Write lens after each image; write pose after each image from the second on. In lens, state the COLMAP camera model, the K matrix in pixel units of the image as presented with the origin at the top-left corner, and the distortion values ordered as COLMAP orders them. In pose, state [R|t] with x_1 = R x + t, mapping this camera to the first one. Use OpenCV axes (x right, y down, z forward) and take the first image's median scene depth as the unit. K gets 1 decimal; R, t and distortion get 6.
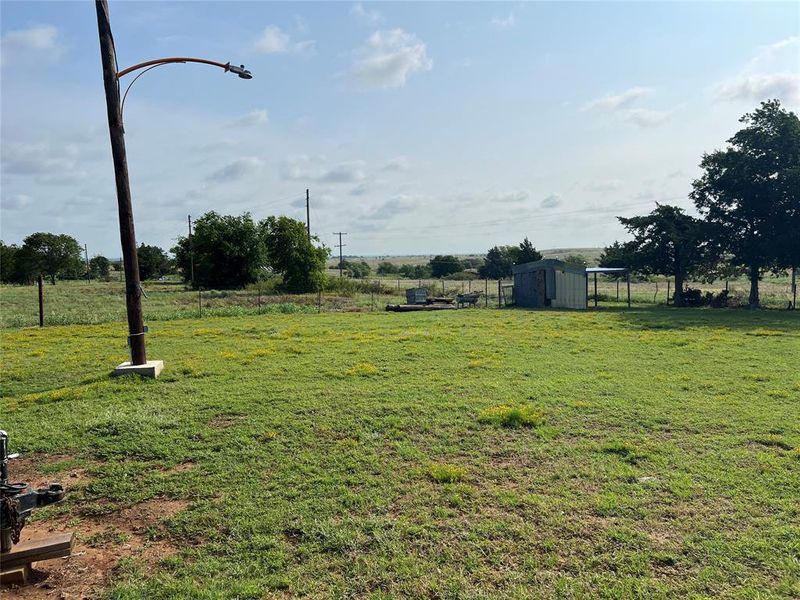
lens RADIAL K [[607.0, 0, 400.0], [0, 607.0, 300.0], [0, 0, 1]] dist [0.103262, -0.139843]
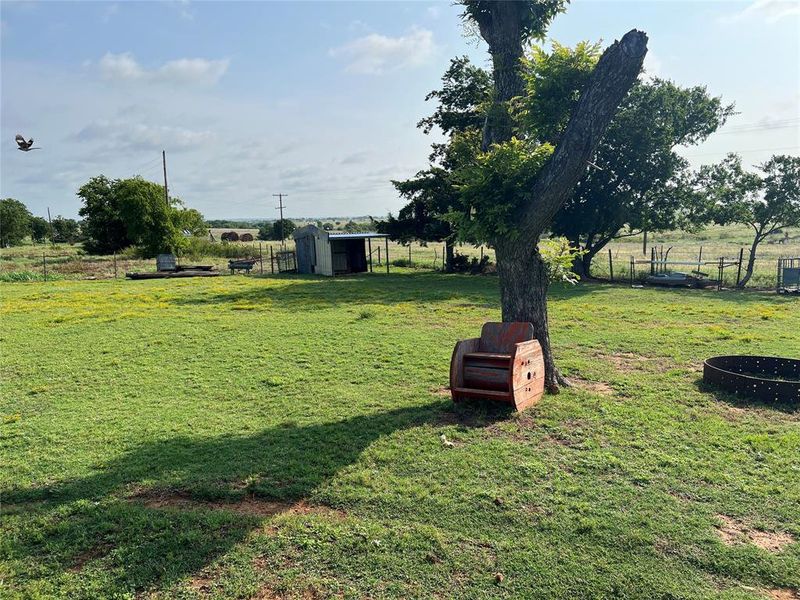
lens RADIAL K [[607.0, 0, 400.0], [0, 607.0, 300.0], [0, 0, 1]] dist [0.103262, -0.139843]
pose [[0.999695, -0.007175, -0.023641, 0.389515], [0.008697, 0.997852, 0.064928, -0.007067], [0.023124, -0.065113, 0.997610, 0.016589]]
